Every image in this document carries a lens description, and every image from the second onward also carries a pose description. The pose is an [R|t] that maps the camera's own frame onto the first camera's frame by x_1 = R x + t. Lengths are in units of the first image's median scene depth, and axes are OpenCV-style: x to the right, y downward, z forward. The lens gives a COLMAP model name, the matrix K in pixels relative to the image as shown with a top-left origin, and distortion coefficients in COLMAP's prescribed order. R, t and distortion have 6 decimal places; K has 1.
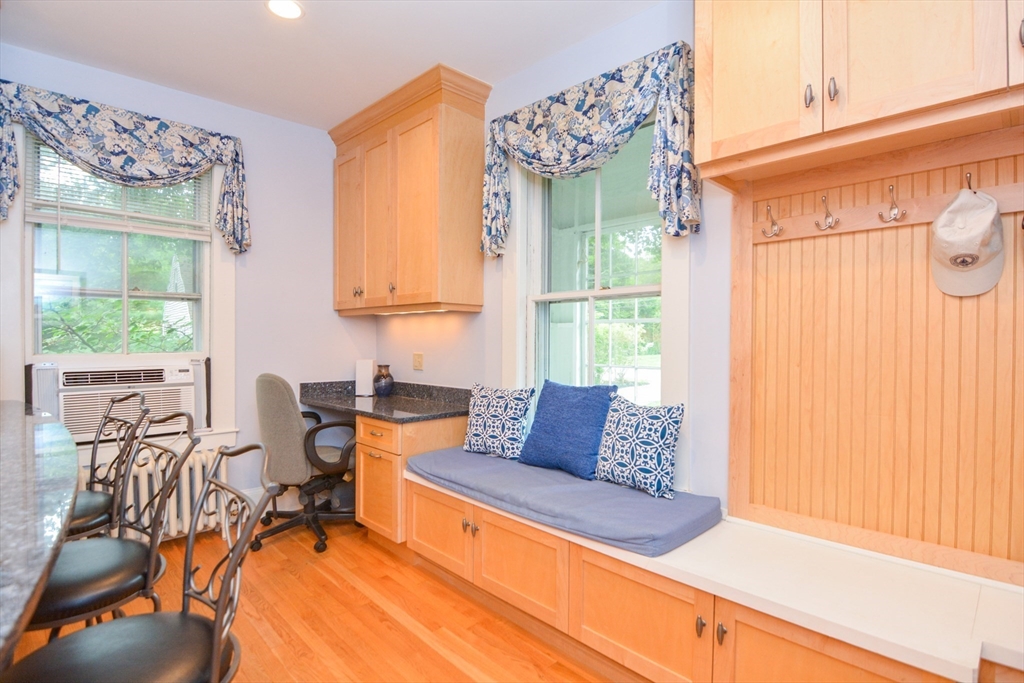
lens RADIAL K [[494.0, 0, 506.2], [0, 494.0, 349.0], [0, 0, 1]] dist [-0.008545, -0.006743]
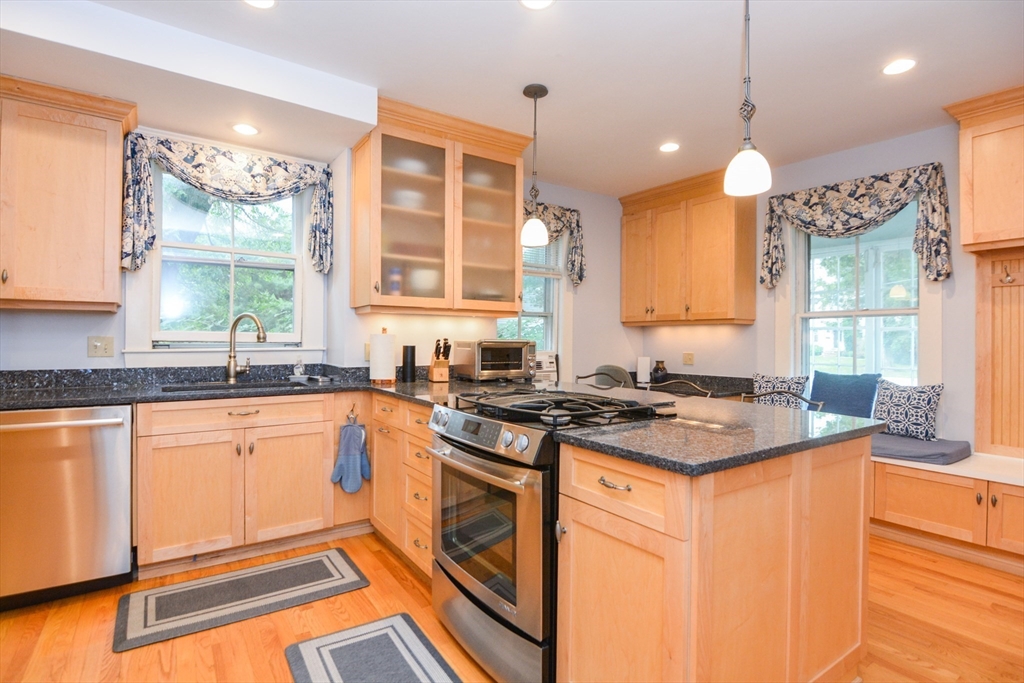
lens RADIAL K [[494.0, 0, 512.2], [0, 494.0, 340.2], [0, 0, 1]] dist [-0.008545, -0.006743]
pose [[0.985812, 0.002219, -0.167838, -0.673484], [-0.005994, 0.999740, -0.021989, 0.010192], [0.167746, 0.022683, 0.985569, -0.727012]]
